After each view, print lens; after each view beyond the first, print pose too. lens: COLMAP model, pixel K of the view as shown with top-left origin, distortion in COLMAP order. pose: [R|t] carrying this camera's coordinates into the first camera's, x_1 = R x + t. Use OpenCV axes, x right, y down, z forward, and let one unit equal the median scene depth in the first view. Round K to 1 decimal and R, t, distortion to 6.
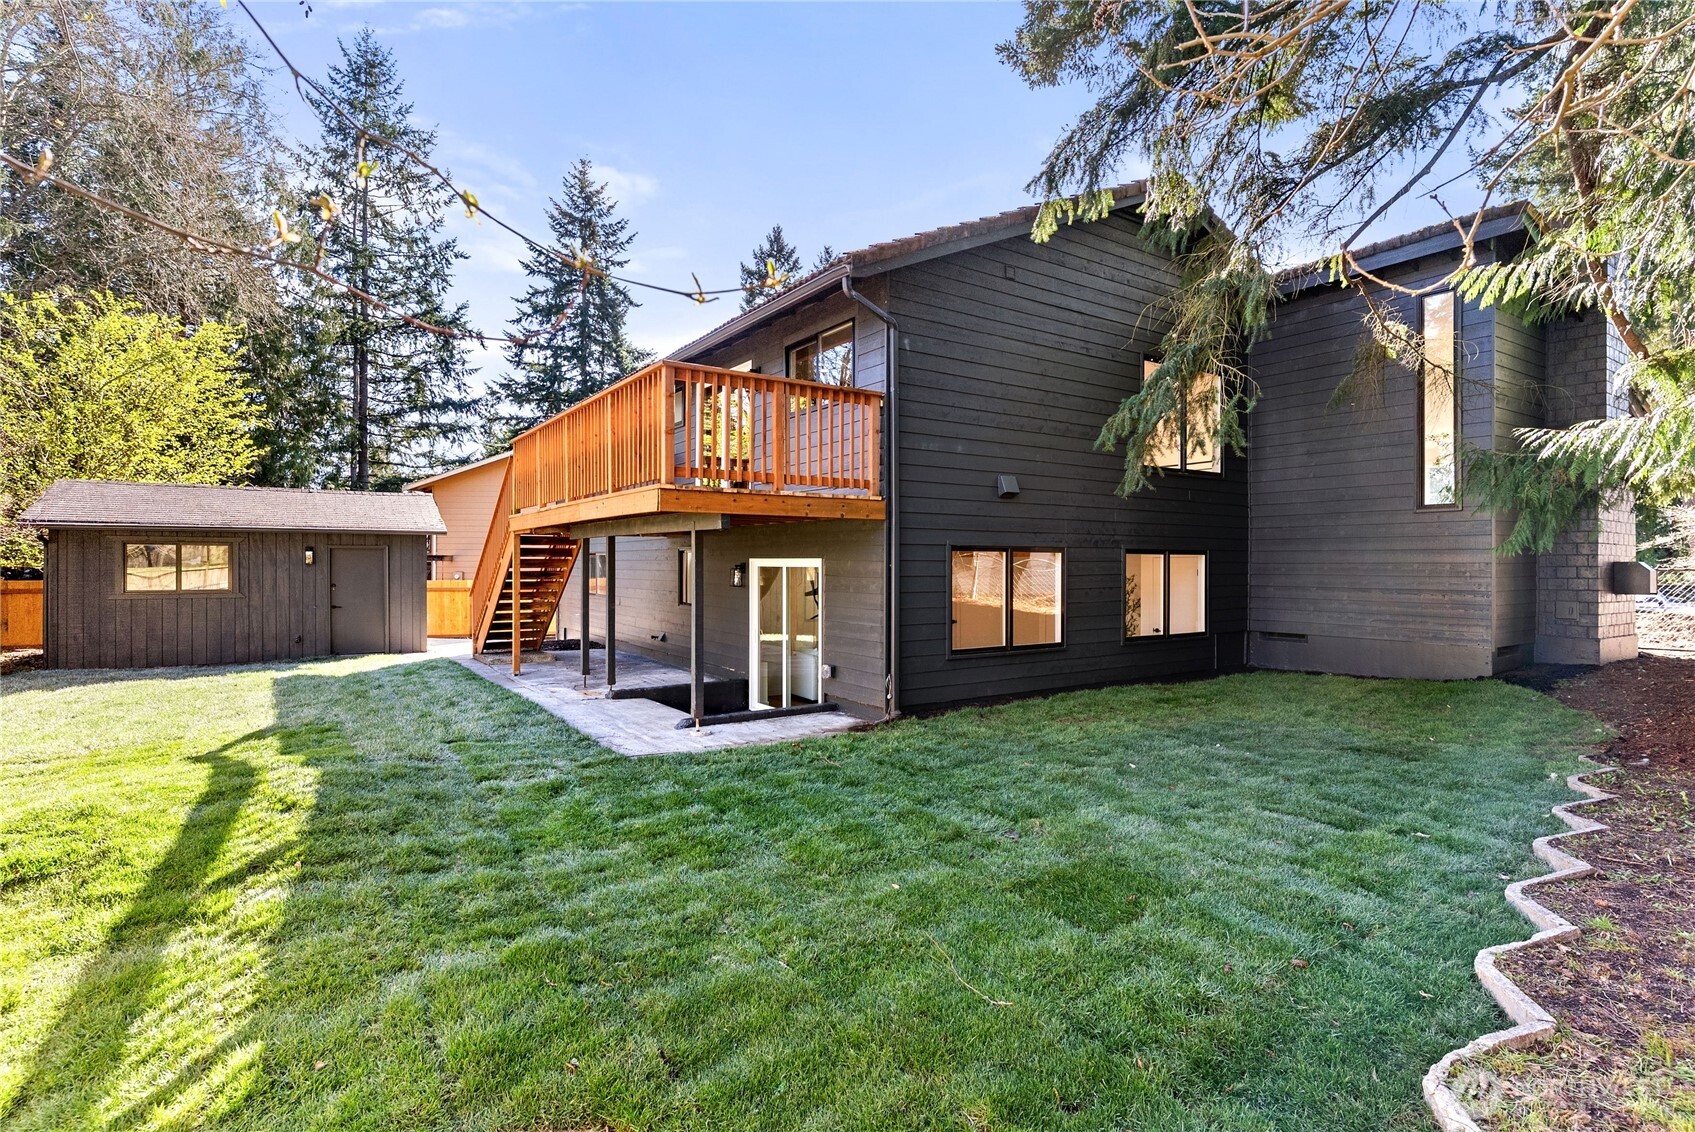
lens RADIAL K [[851.8, 0, 847.8], [0, 851.8, 568.8], [0, 0, 1]] dist [0.009425, -0.000133]
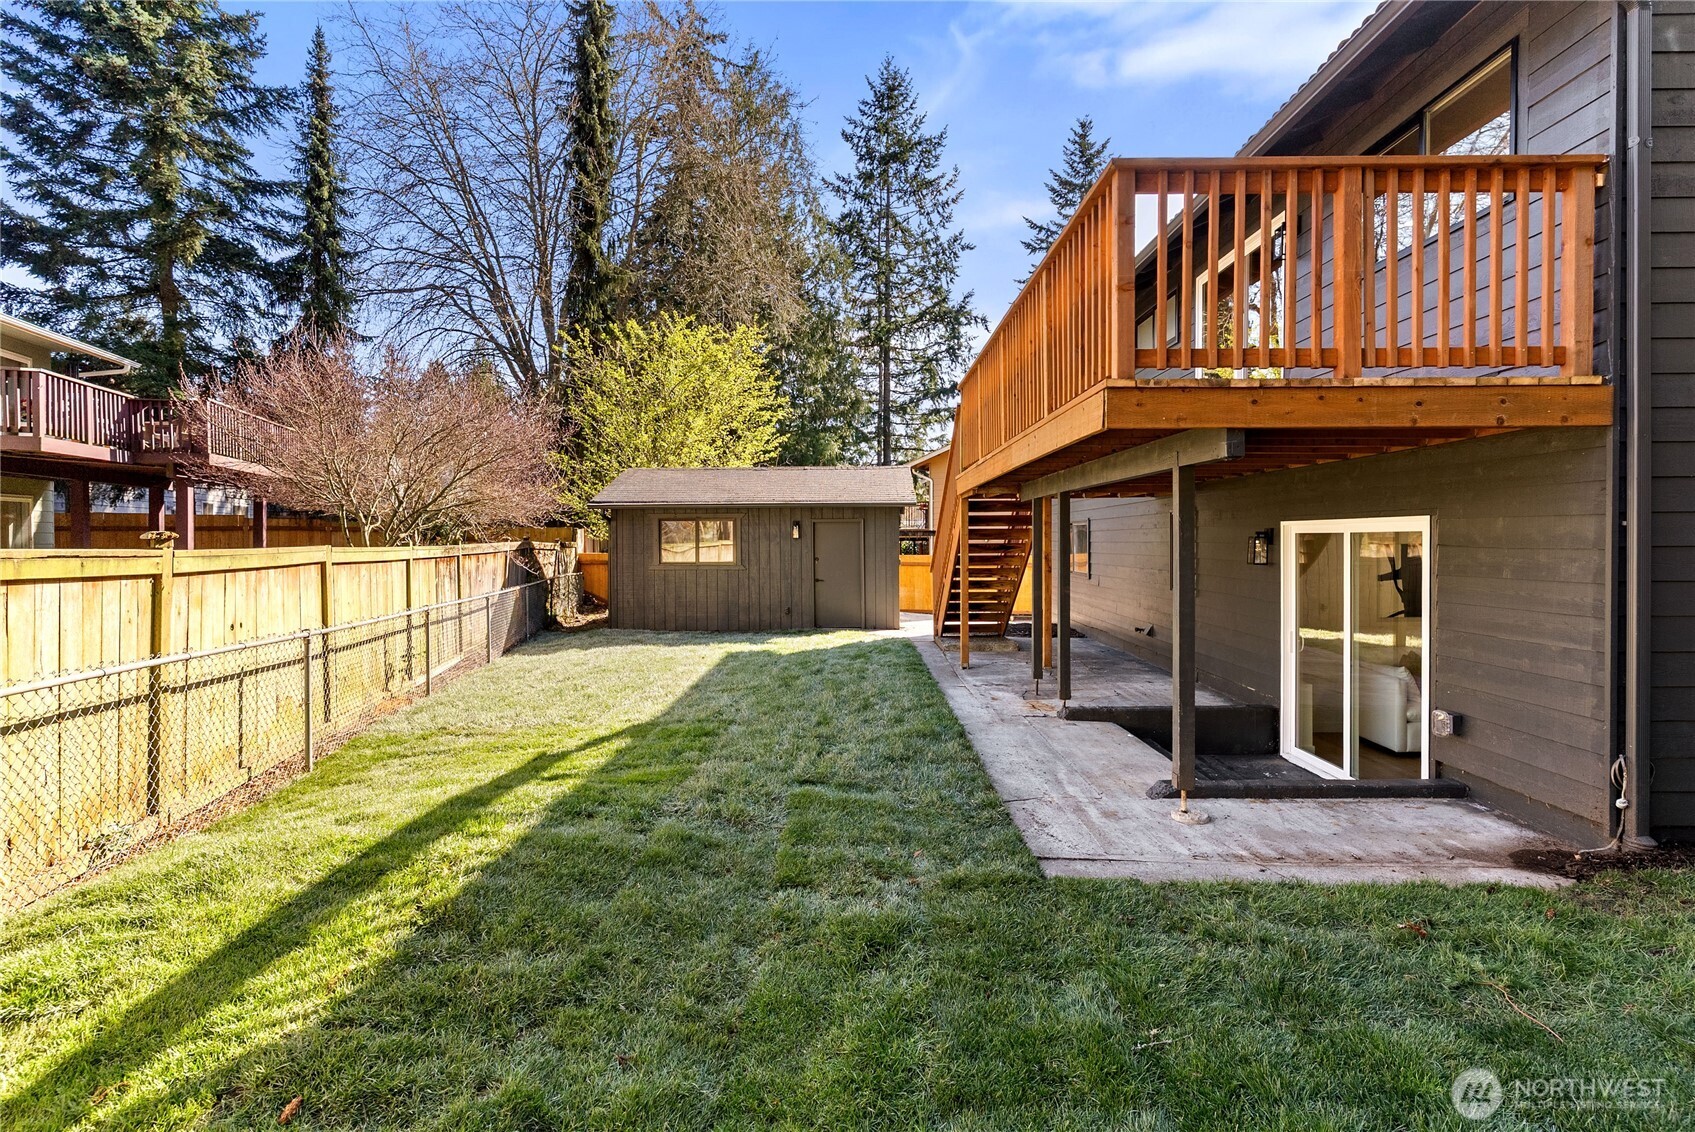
lens RADIAL K [[820.3, 0, 839.4], [0, 820.3, 552.3], [0, 0, 1]] dist [0.001505, -0.000986]
pose [[0.824391, 0.002281, -0.566016, -0.029573], [0.002617, 0.999966, 0.007842, 0.004260], [0.566015, -0.007947, 0.824357, 0.226137]]
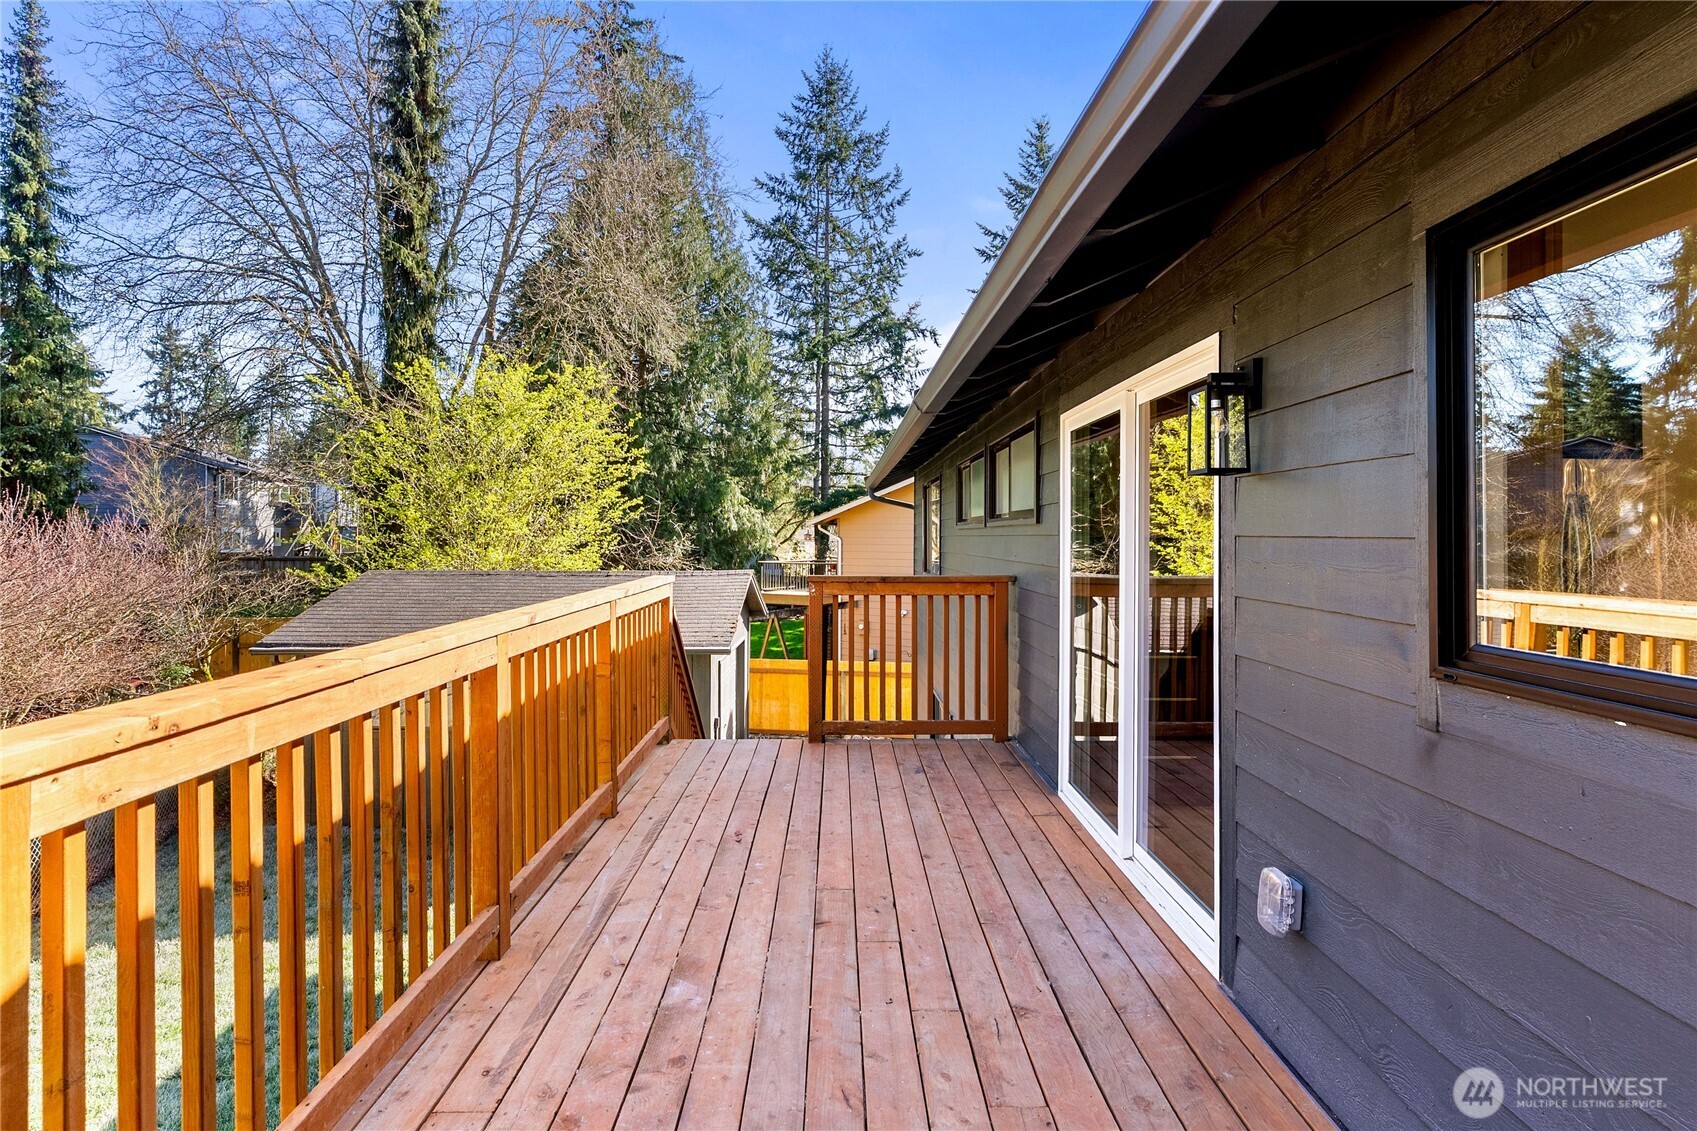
lens RADIAL K [[821.2, 0, 838.0], [0, 821.2, 504.8], [0, 0, 1]] dist [0.001505, -0.000986]
pose [[0.833921, -0.016170, -0.551647, -0.060183], [-0.006036, 0.999244, -0.038416, -0.147345], [0.551851, 0.035366, 0.833193, 0.584278]]
